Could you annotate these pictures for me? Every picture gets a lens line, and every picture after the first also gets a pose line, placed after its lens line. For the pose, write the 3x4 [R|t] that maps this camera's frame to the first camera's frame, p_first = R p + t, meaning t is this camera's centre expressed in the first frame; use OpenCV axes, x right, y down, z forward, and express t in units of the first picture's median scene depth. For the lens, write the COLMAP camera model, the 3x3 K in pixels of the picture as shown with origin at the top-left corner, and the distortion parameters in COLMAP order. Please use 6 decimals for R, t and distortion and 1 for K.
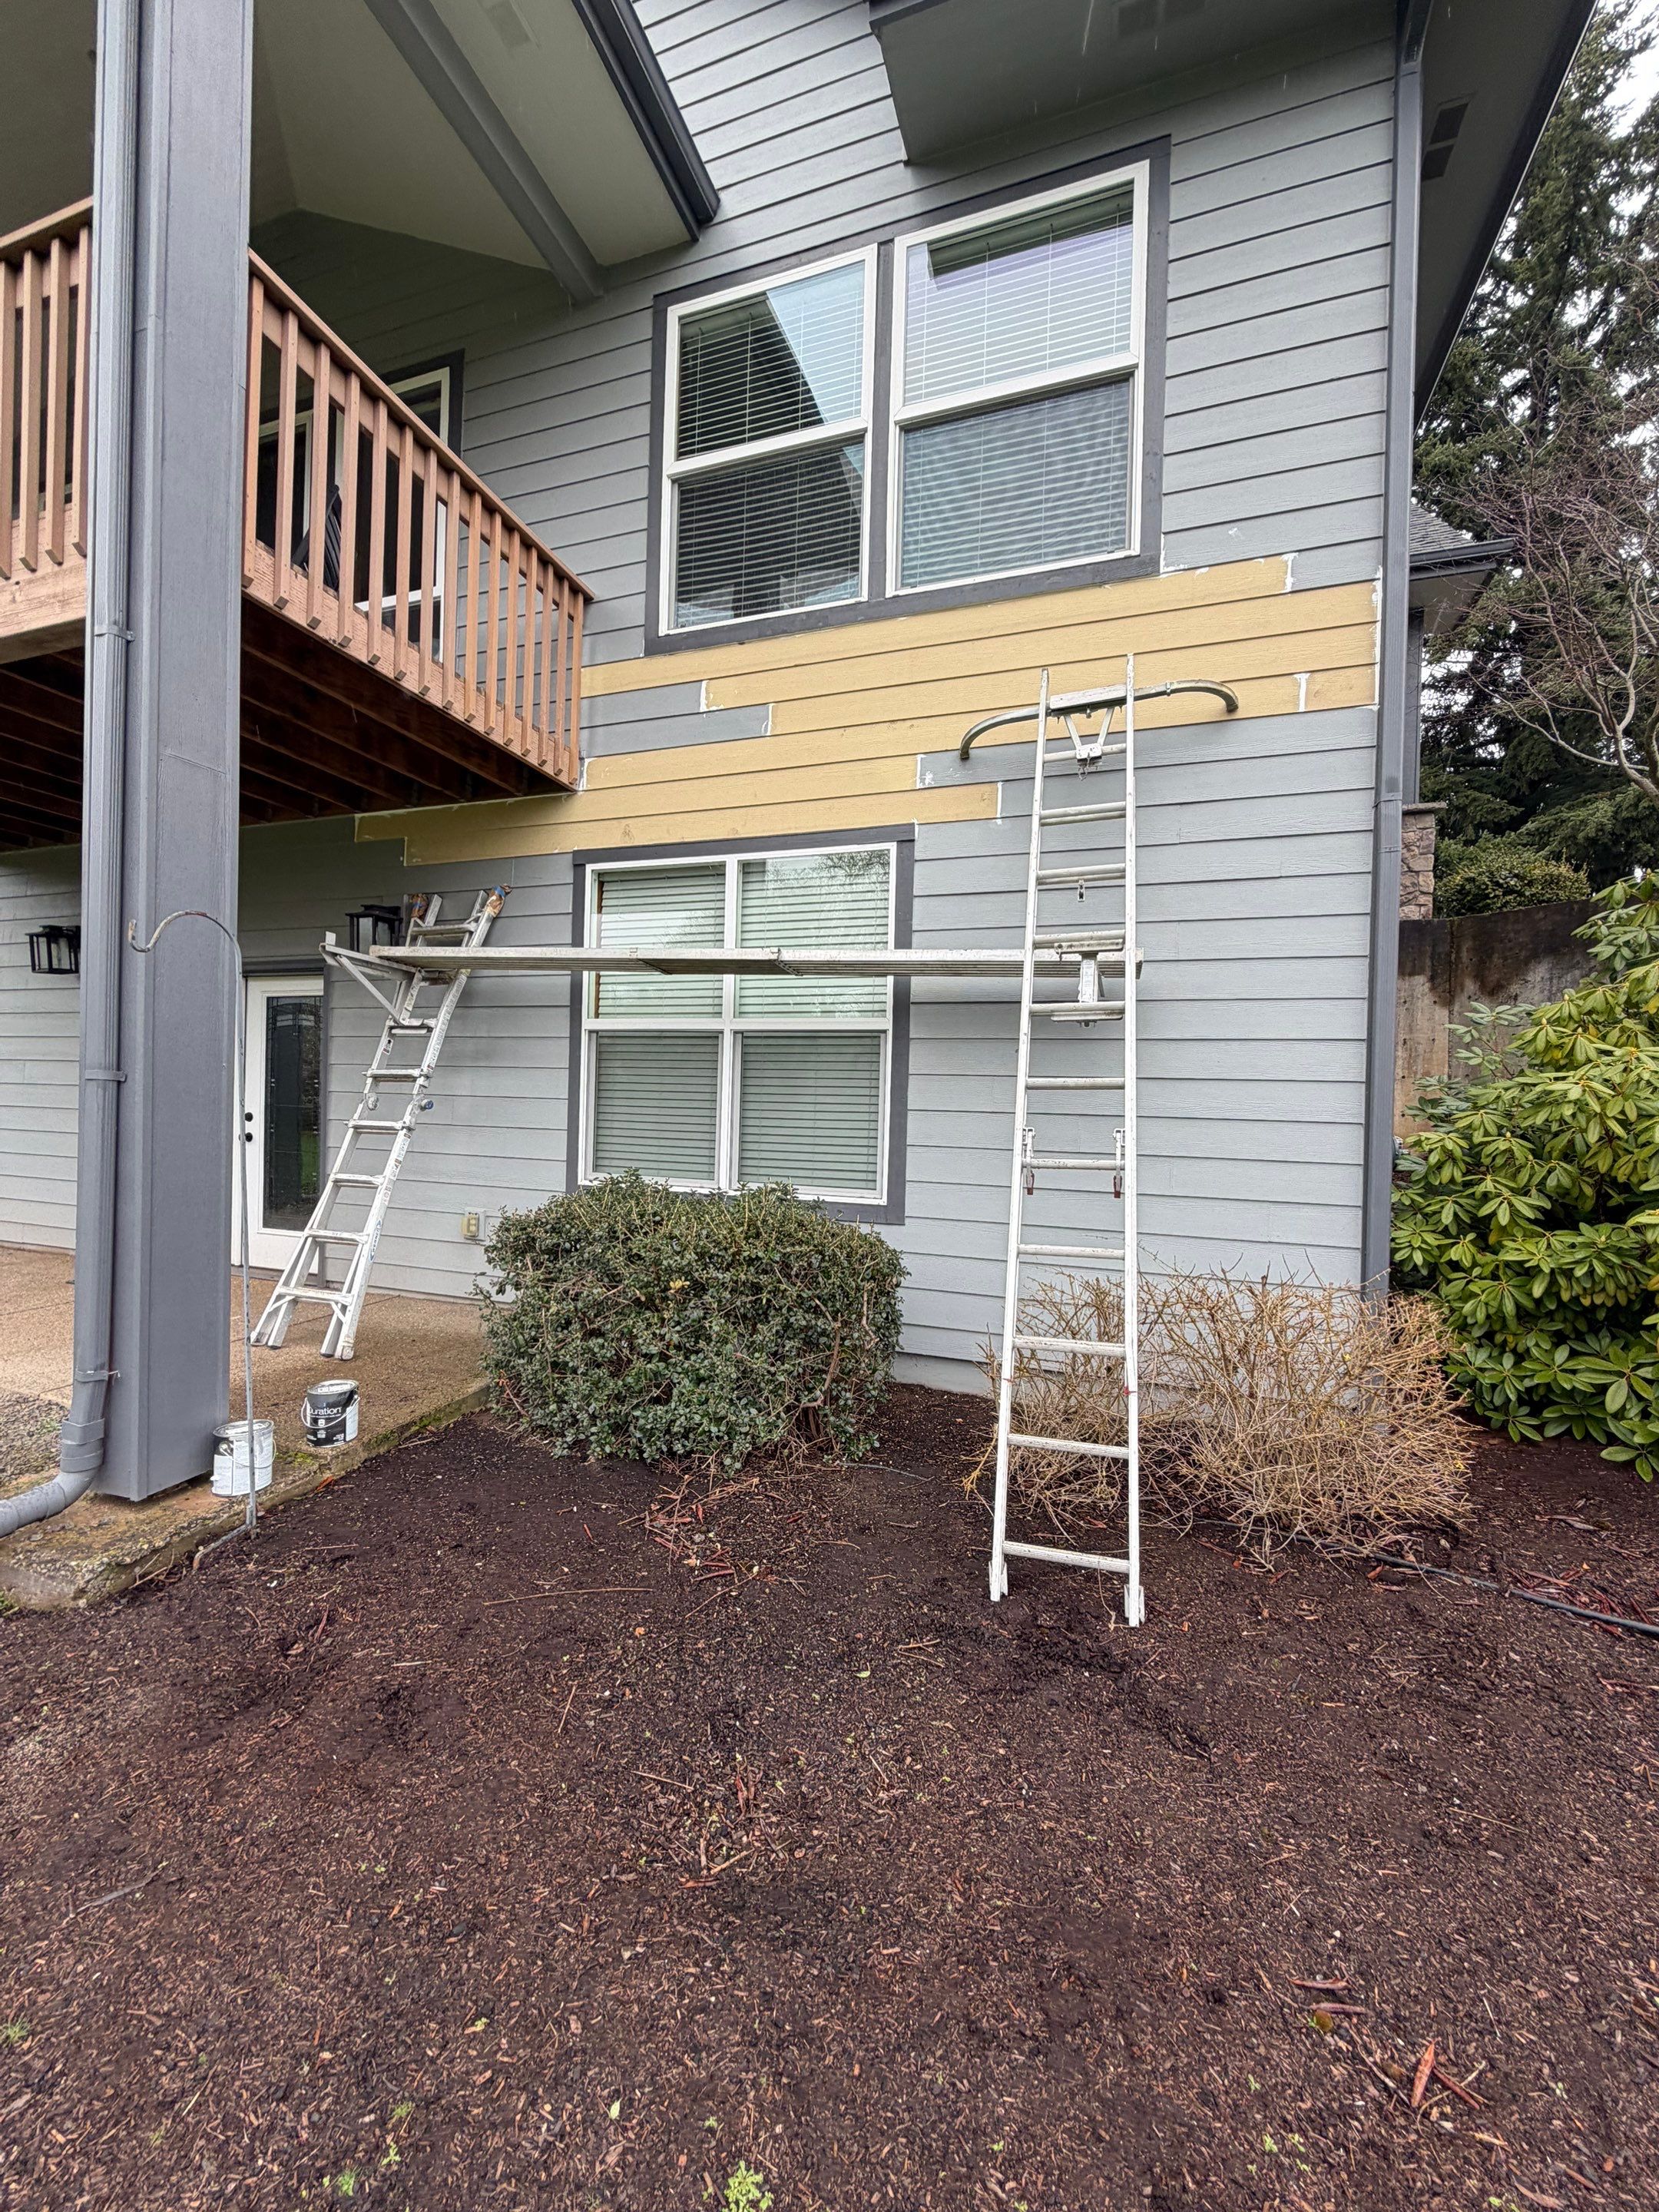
lens RADIAL K [[873.8, 0, 831.3], [0, 873.8, 1100.5], [0, 0, 1]] dist [-0.001478, -0.000164]
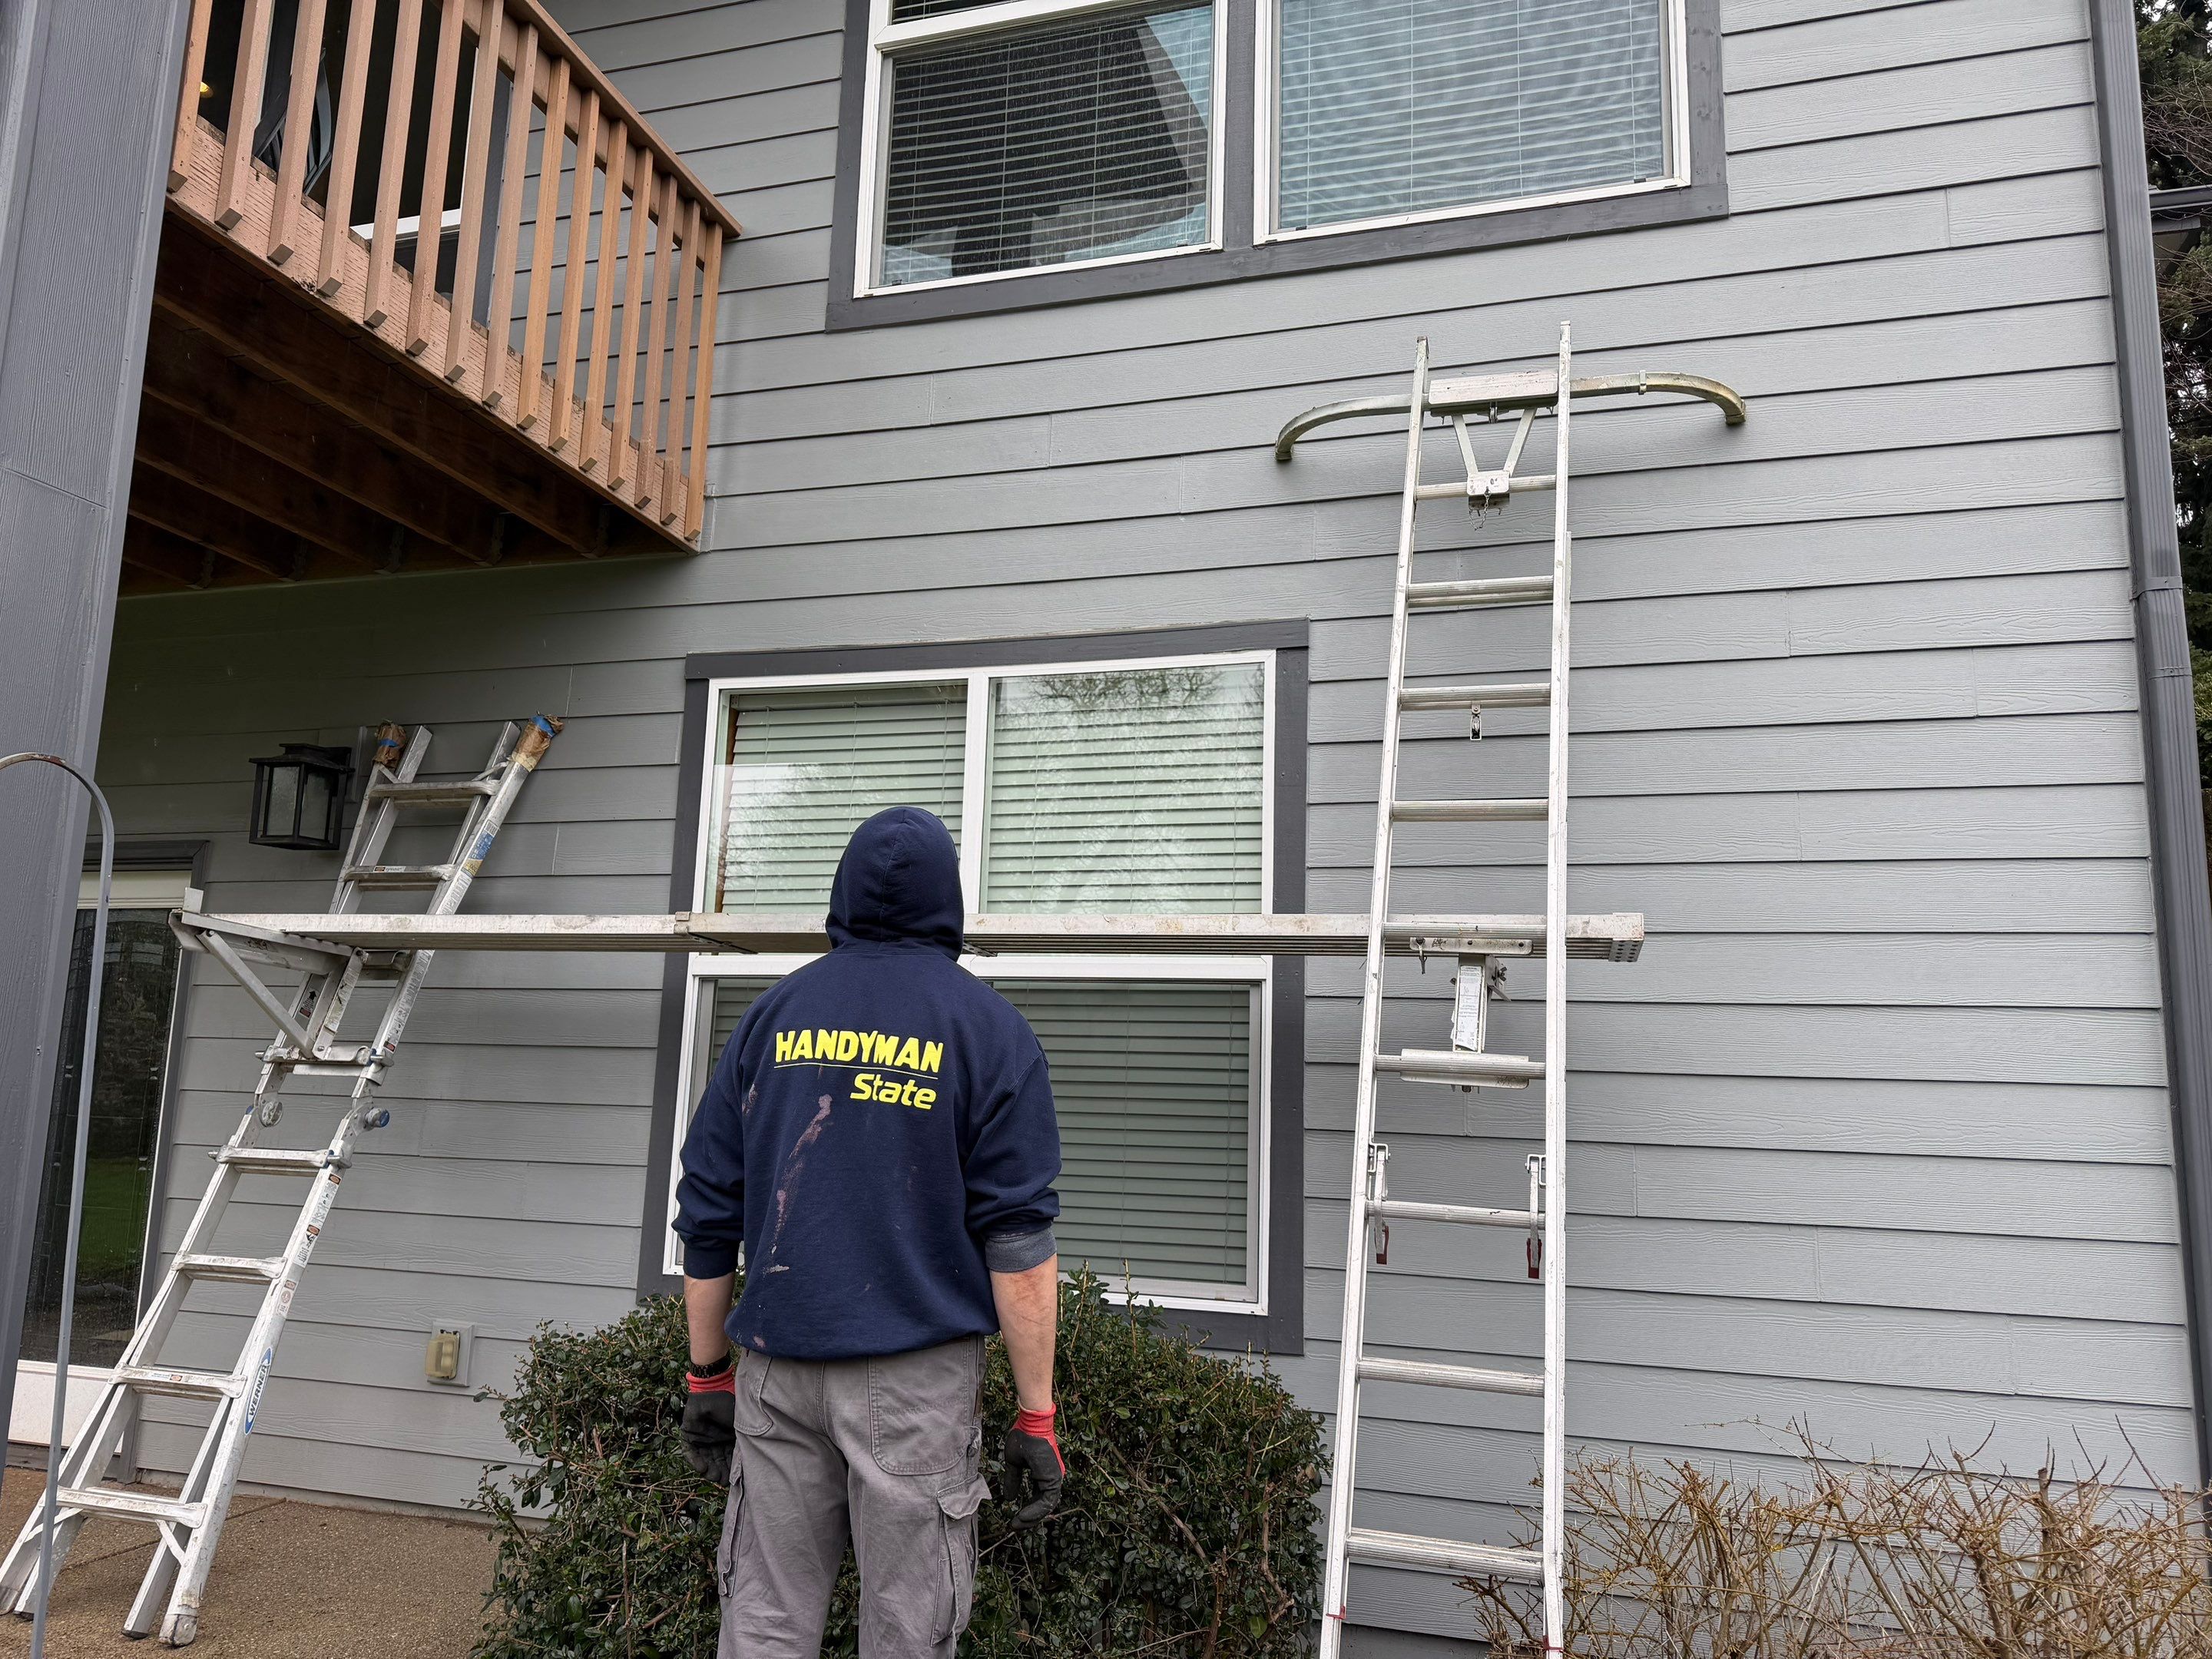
lens RADIAL K [[1553.4, 0, 1104.0], [0, 1553.4, 842.6], [0, 0, 1]] dist [0.042061, -0.049368]
pose [[0.999299, 0.010449, 0.035944, -0.072541], [-0.004475, 0.986709, -0.162435, -0.008544], [-0.037164, 0.162161, 0.986064, 0.034849]]
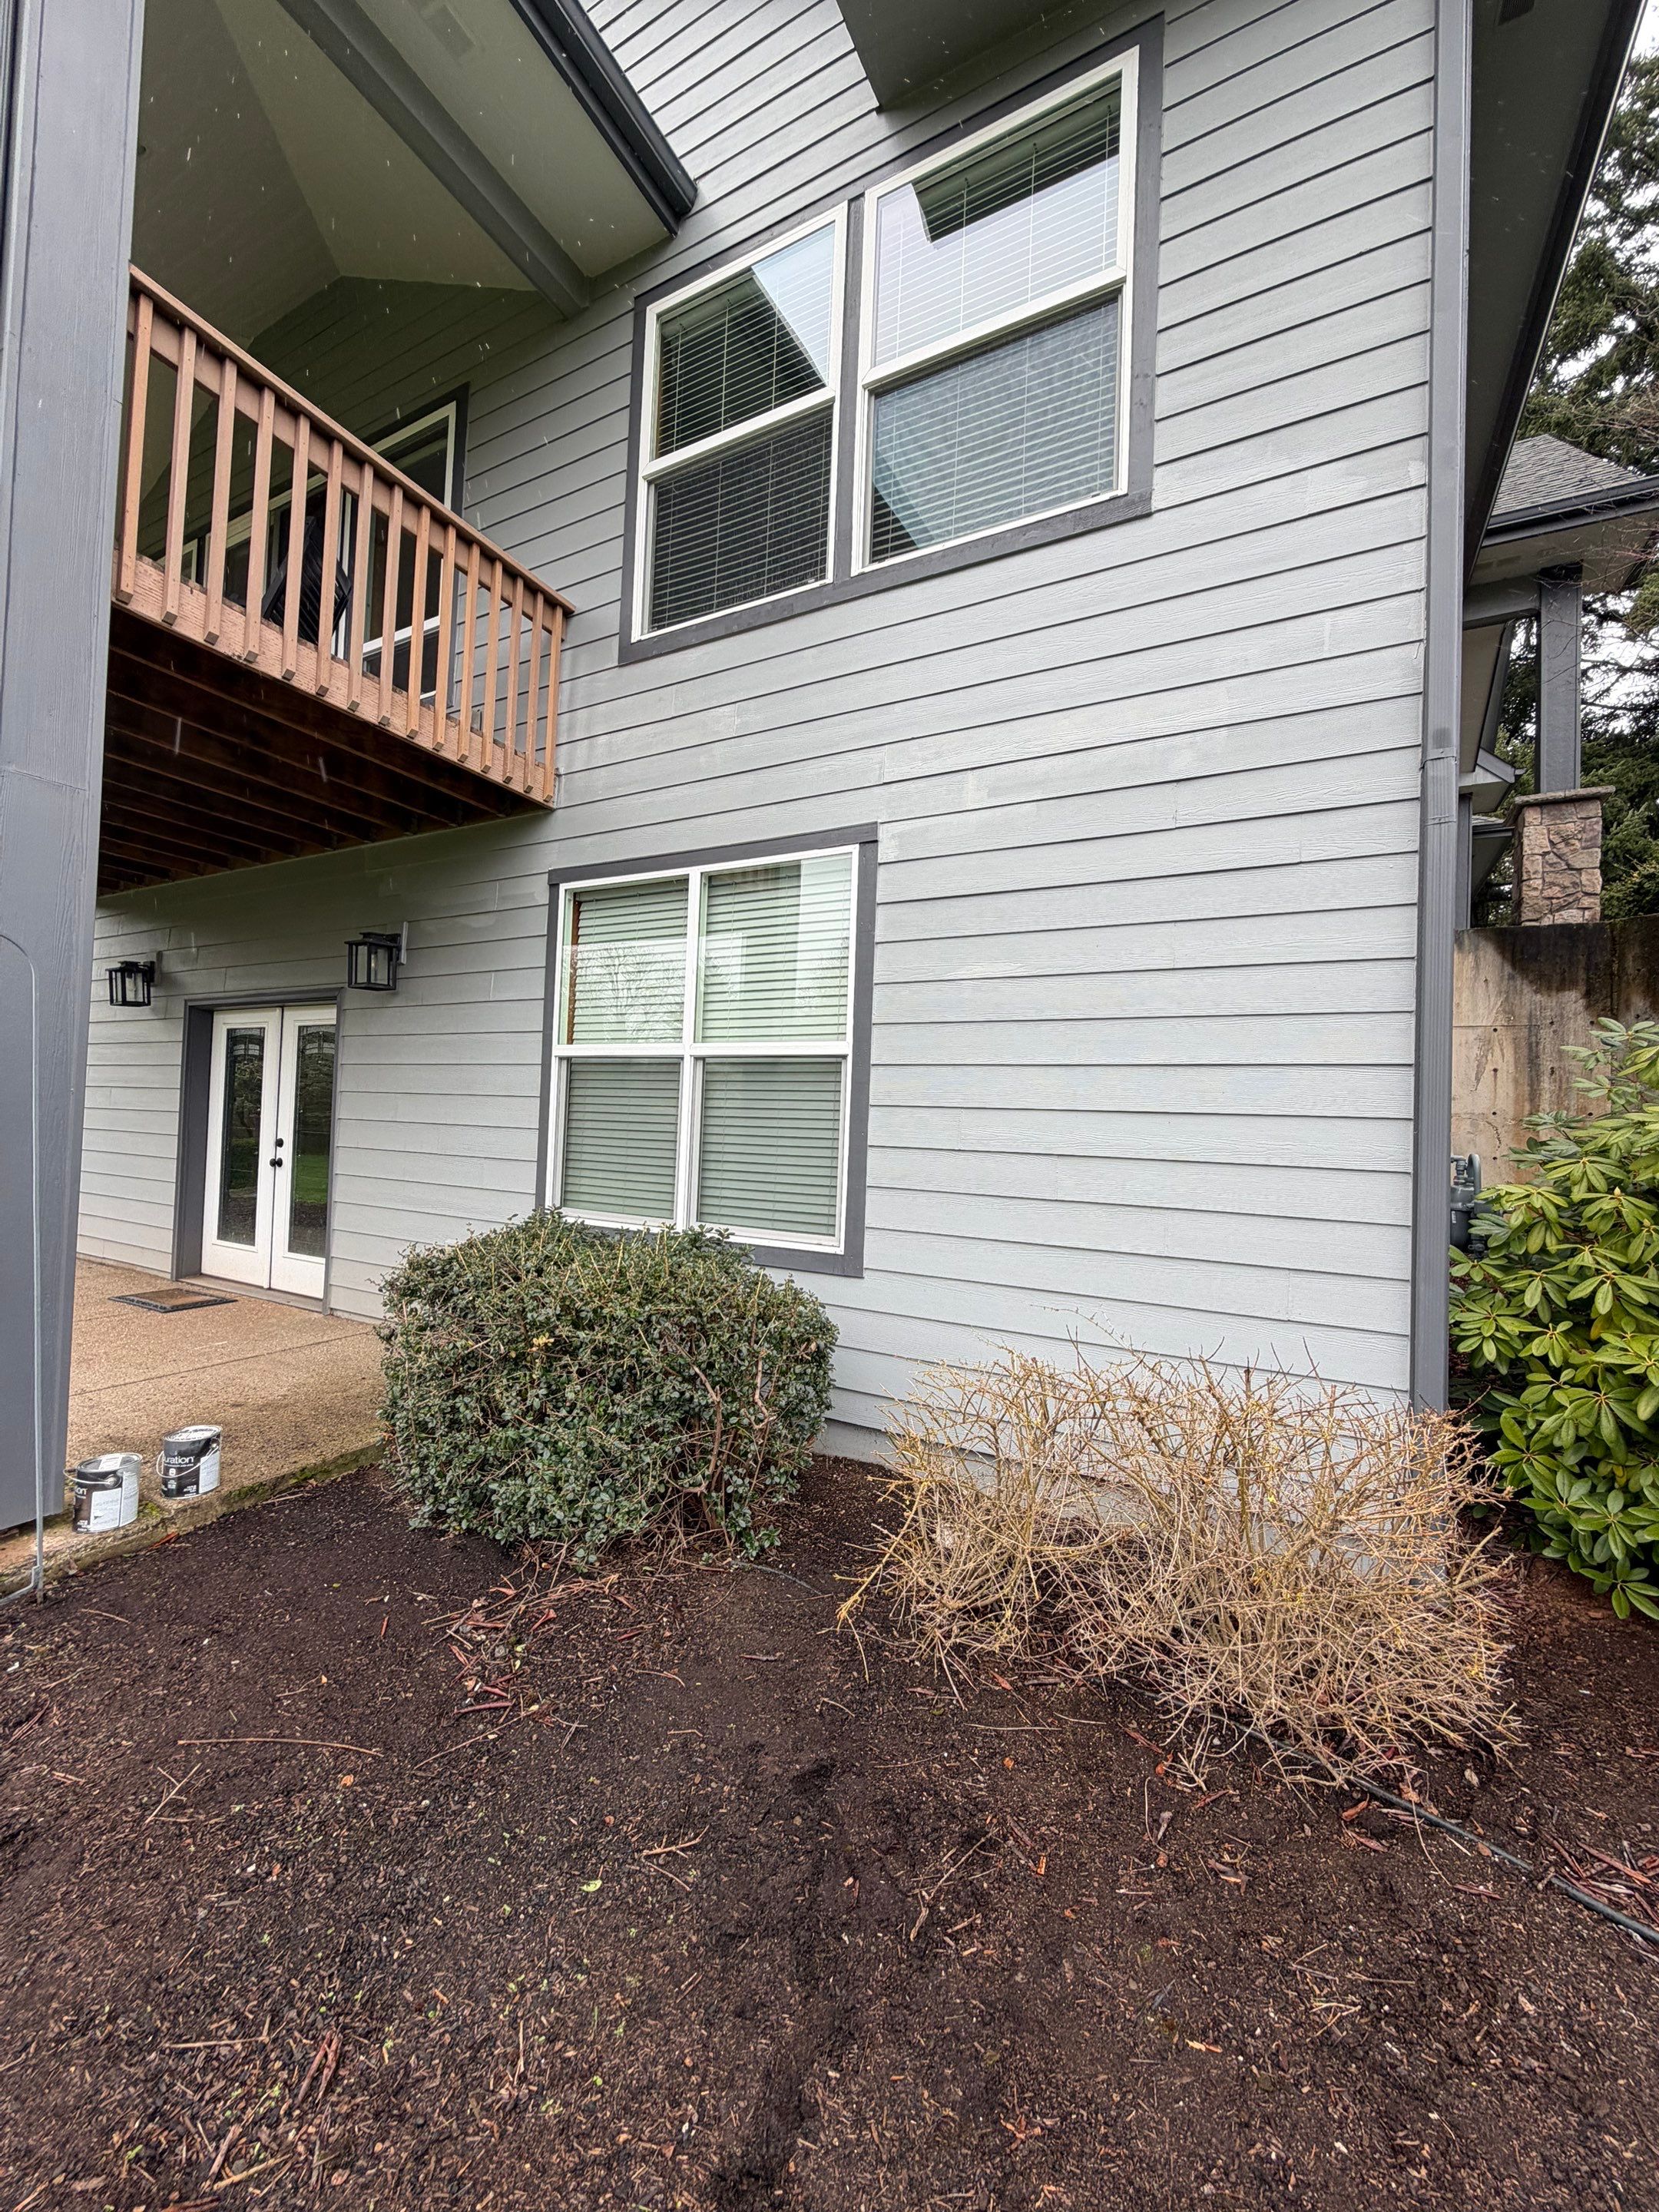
lens RADIAL K [[873.8, 0, 831.3], [0, 873.8, 1100.5], [0, 0, 1]] dist [-0.001478, -0.000164]
pose [[0.986843, 0.005886, -0.161576, 0.192741], [-0.011925, 0.999265, -0.036429, -0.002451], [0.161243, 0.037877, 0.986188, 0.129901]]
